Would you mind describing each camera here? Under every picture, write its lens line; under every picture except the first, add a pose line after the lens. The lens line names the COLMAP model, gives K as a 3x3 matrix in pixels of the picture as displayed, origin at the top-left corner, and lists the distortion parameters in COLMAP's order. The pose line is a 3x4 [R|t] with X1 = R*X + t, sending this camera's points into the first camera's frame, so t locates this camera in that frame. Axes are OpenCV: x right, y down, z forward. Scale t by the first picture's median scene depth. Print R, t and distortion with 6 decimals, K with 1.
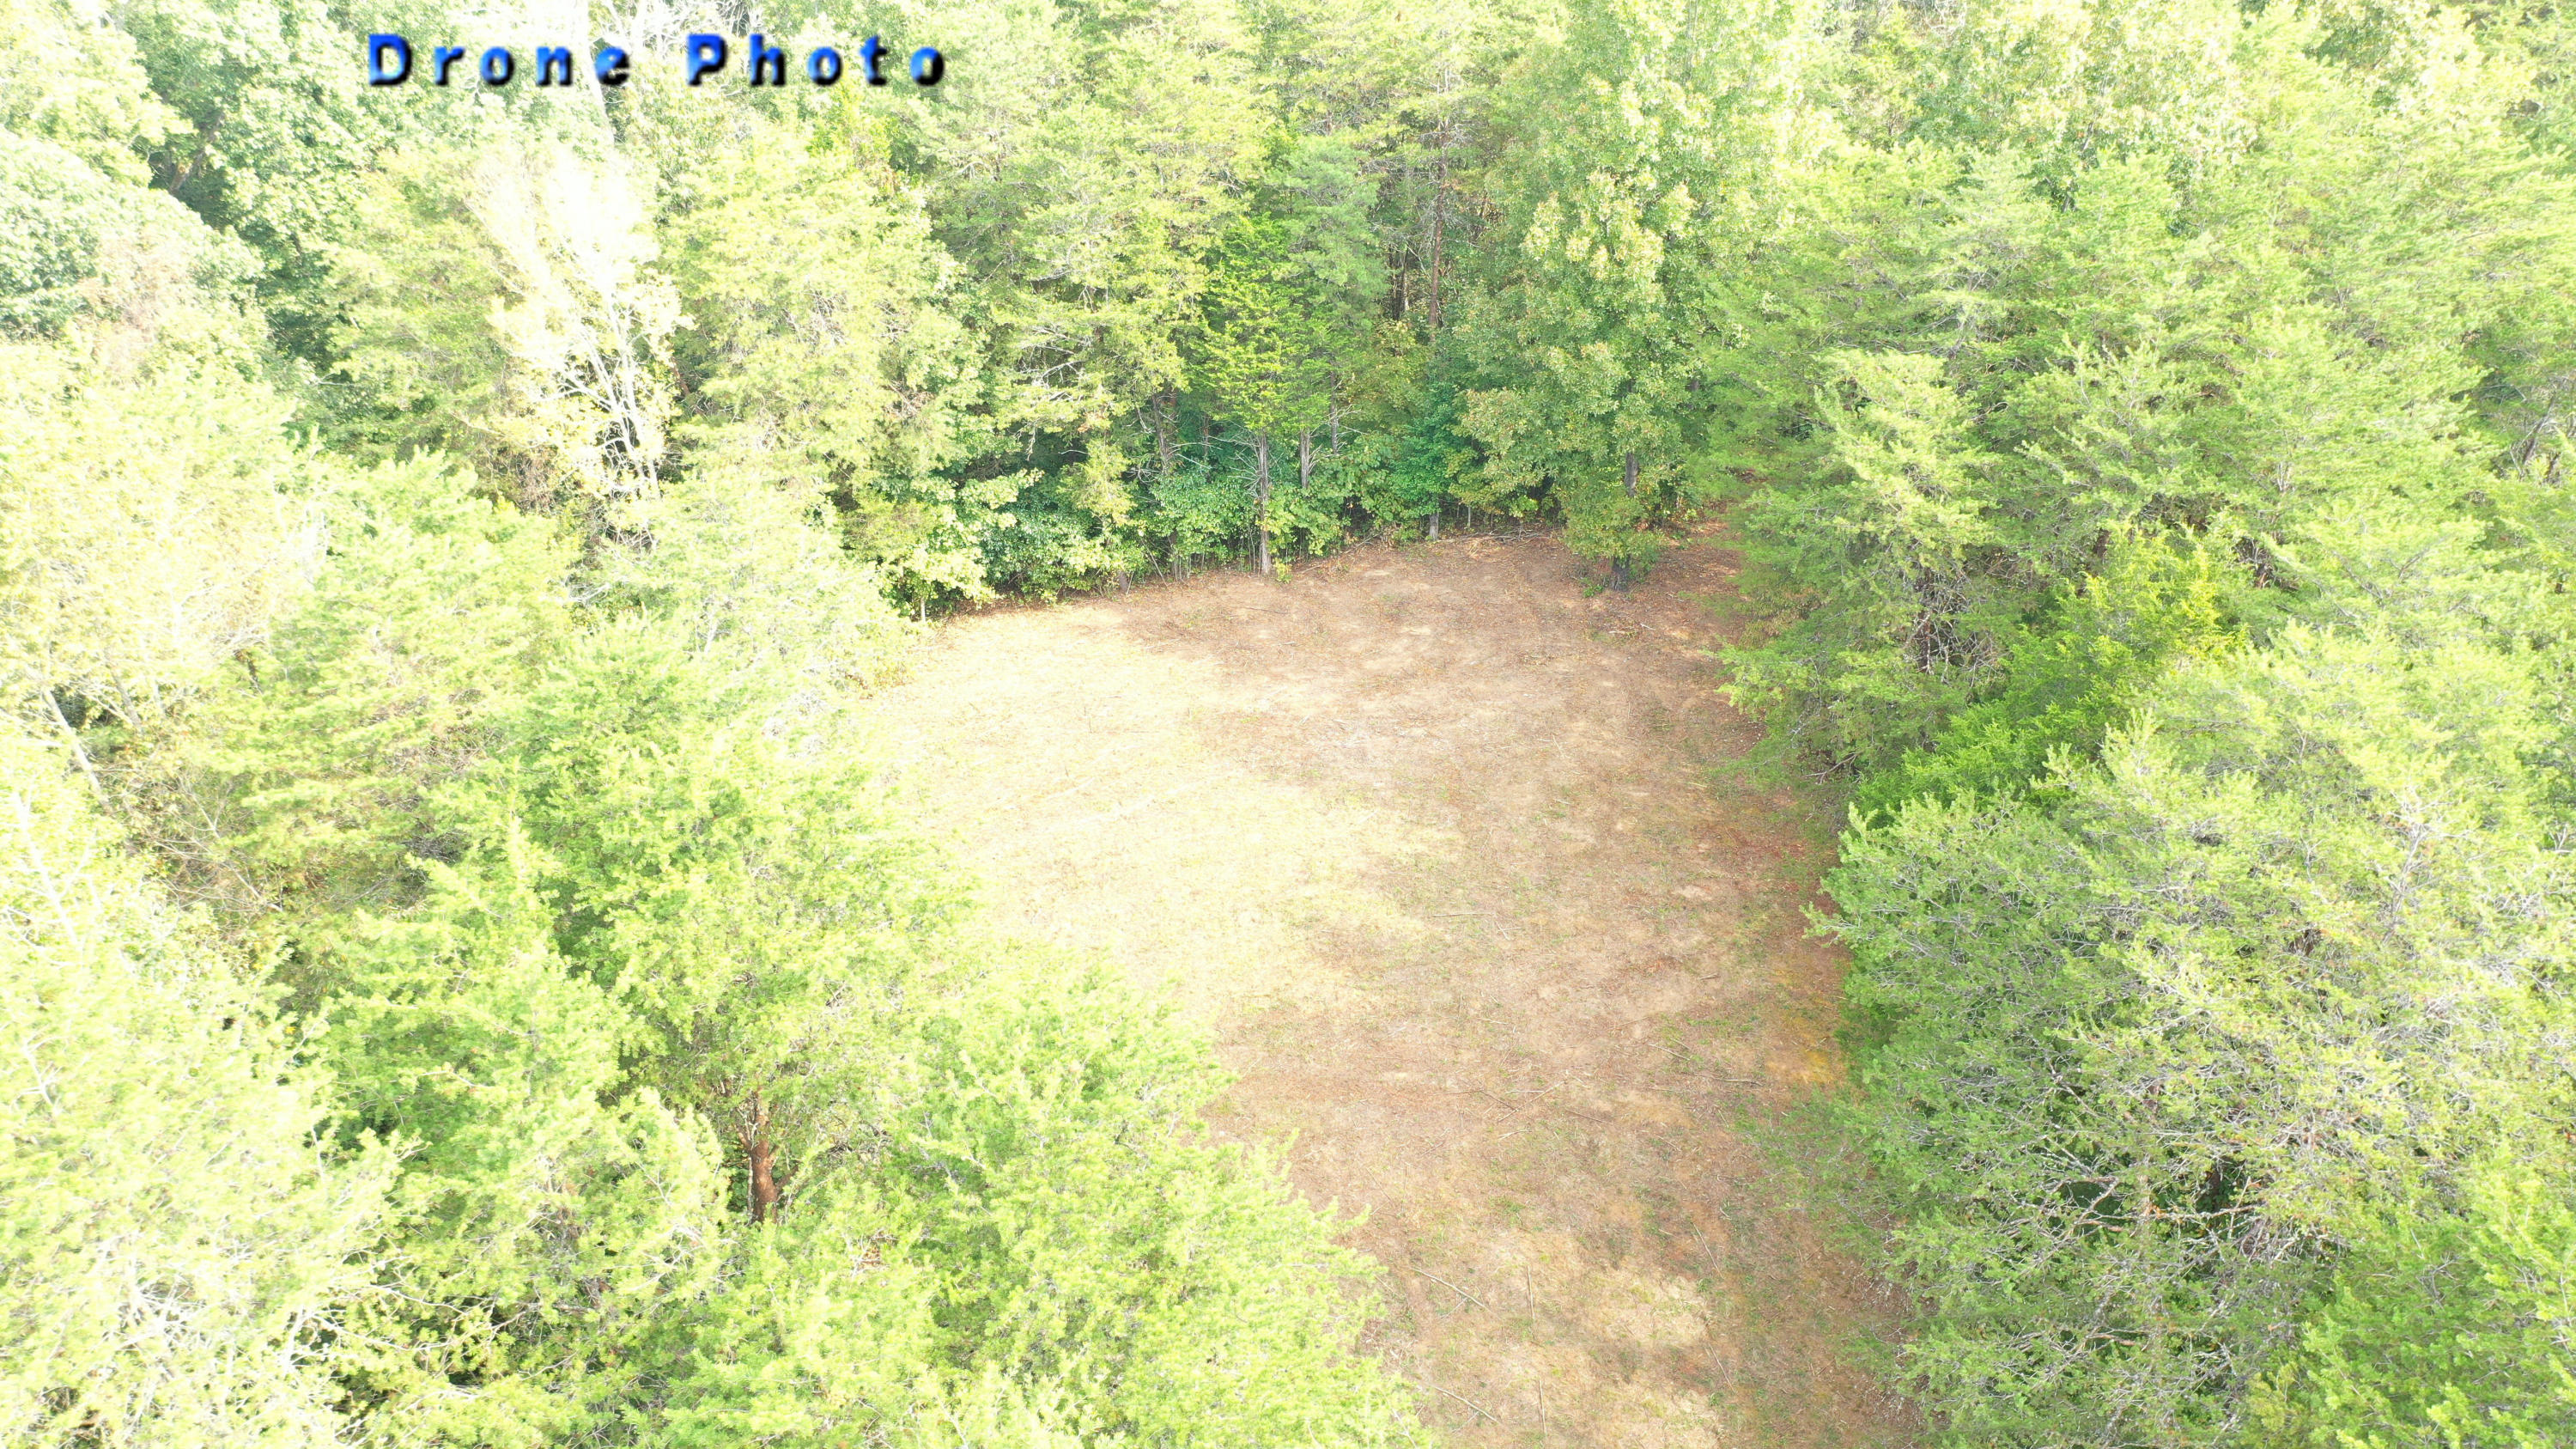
lens RADIAL K [[2056.8, 0, 1279.9], [0, 2056.8, 716.1], [0, 0, 1]] dist [0.004800, -0.000021]
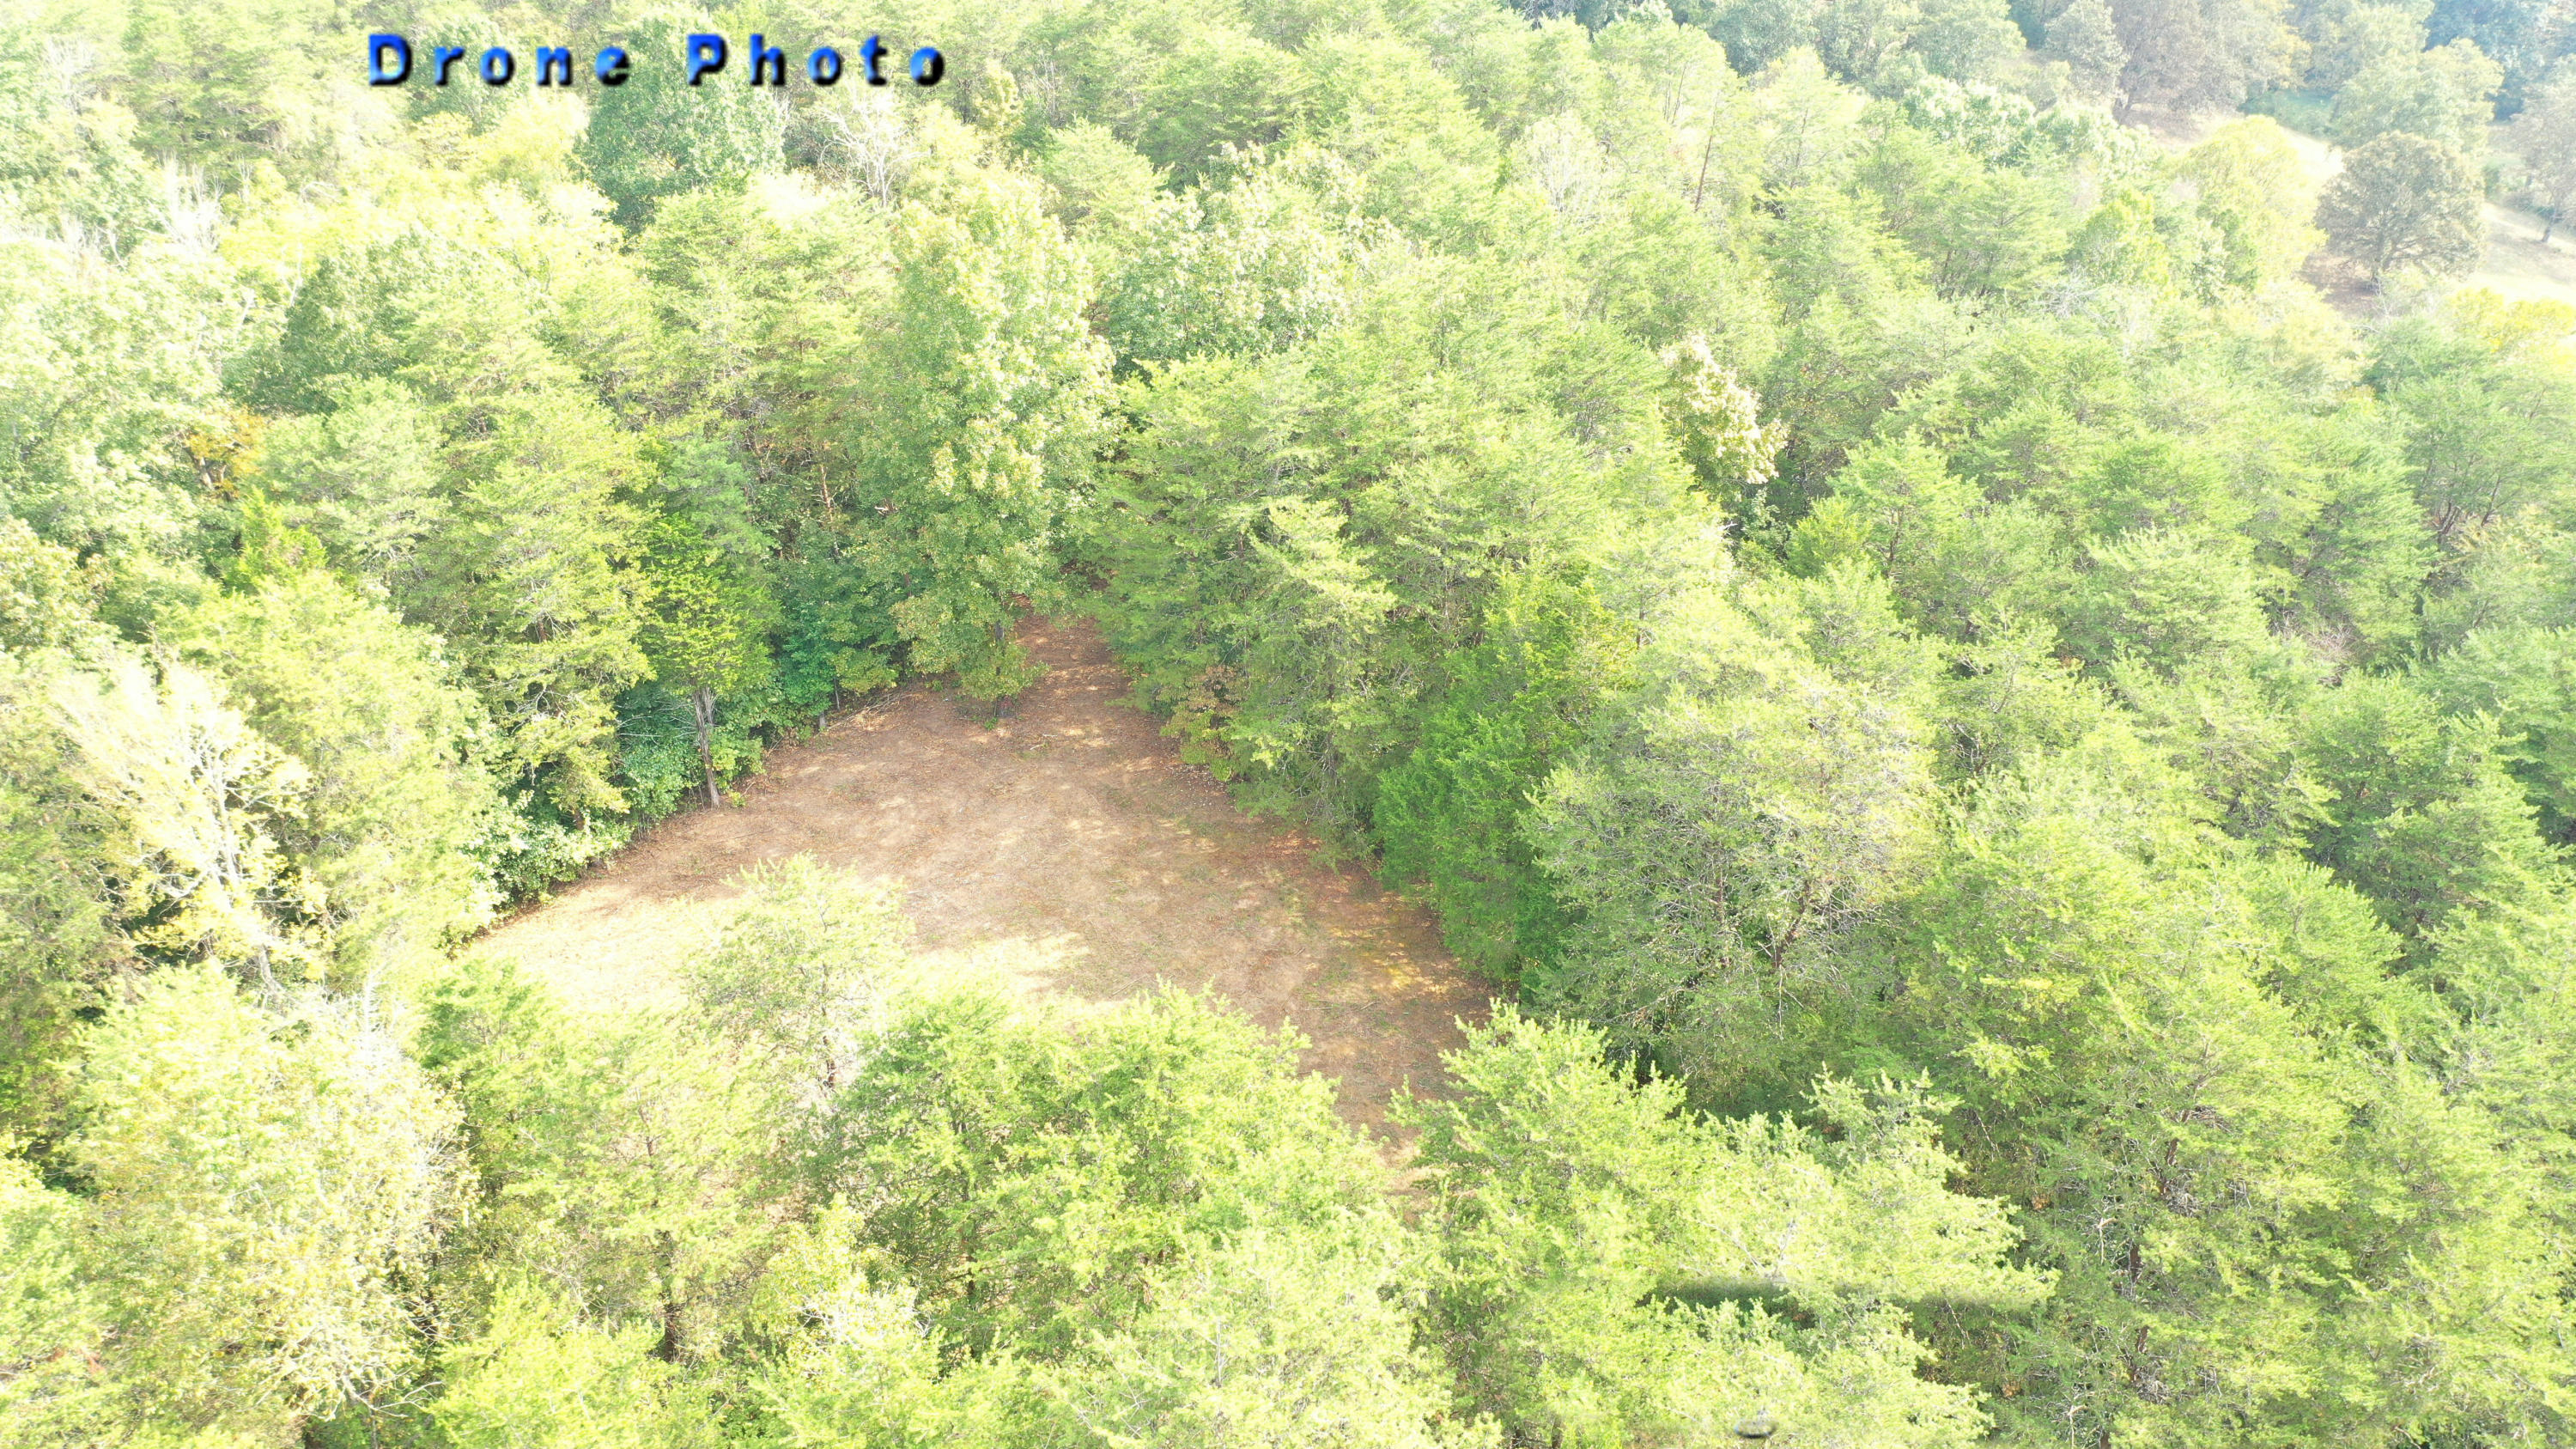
lens RADIAL K [[2056.8, 0, 1279.9], [0, 2056.8, 716.1], [0, 0, 1]] dist [0.004800, -0.000021]
pose [[0.740792, -0.333816, 0.582919, -0.466610], [0.334449, 0.935865, 0.110906, -0.151526], [-0.582556, 0.112798, 0.804926, -0.118195]]
